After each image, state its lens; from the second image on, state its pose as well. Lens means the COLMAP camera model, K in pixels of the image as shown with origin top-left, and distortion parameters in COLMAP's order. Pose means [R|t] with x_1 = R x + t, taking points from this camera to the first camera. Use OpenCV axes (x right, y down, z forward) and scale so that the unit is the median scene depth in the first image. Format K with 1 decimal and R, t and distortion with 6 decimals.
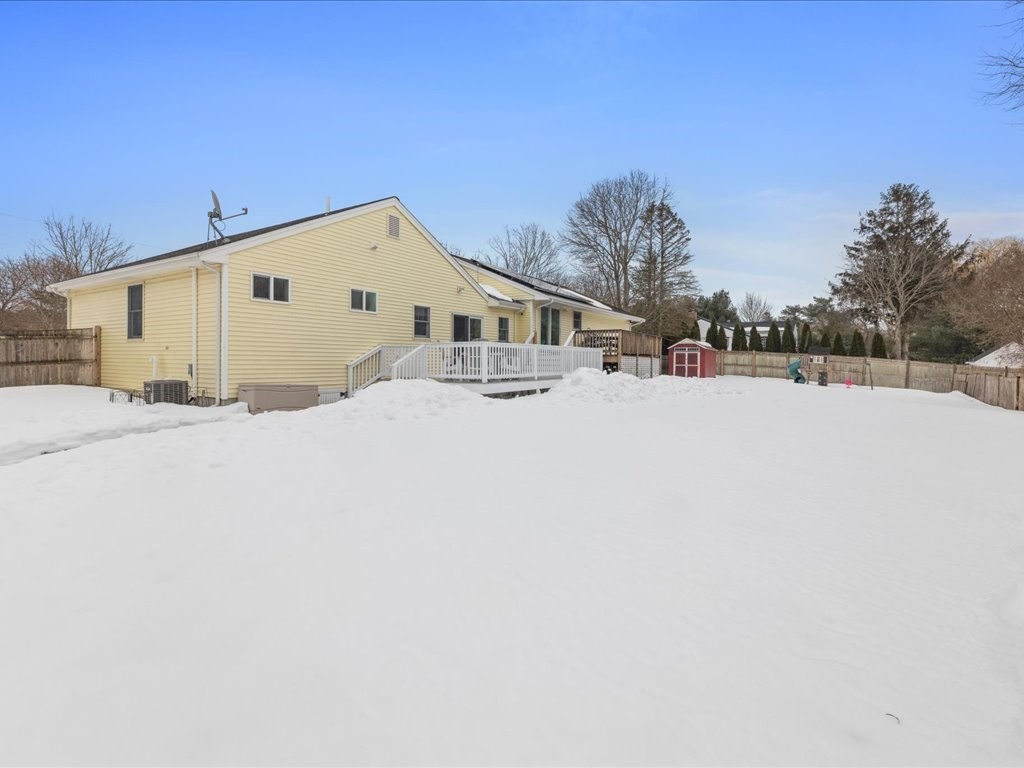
lens RADIAL K [[485.8, 0, 514.9], [0, 485.8, 366.5], [0, 0, 1]] dist [0.000920, 0.000234]
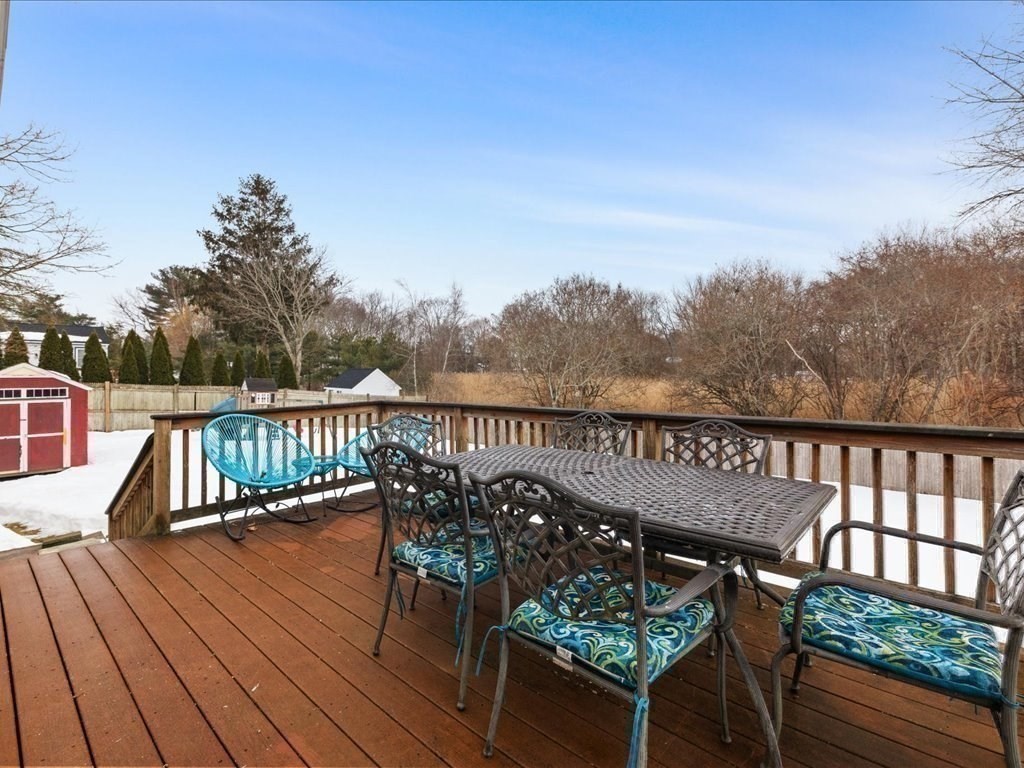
lens RADIAL K [[485.8, 0, 514.9], [0, 485.8, 366.5], [0, 0, 1]] dist [0.000920, 0.000234]
pose [[0.166615, 0.002222, 0.986019, 0.041755], [0.016966, 0.999843, -0.005120, -0.036996], [-0.985876, 0.017582, 0.166551, 0.446173]]
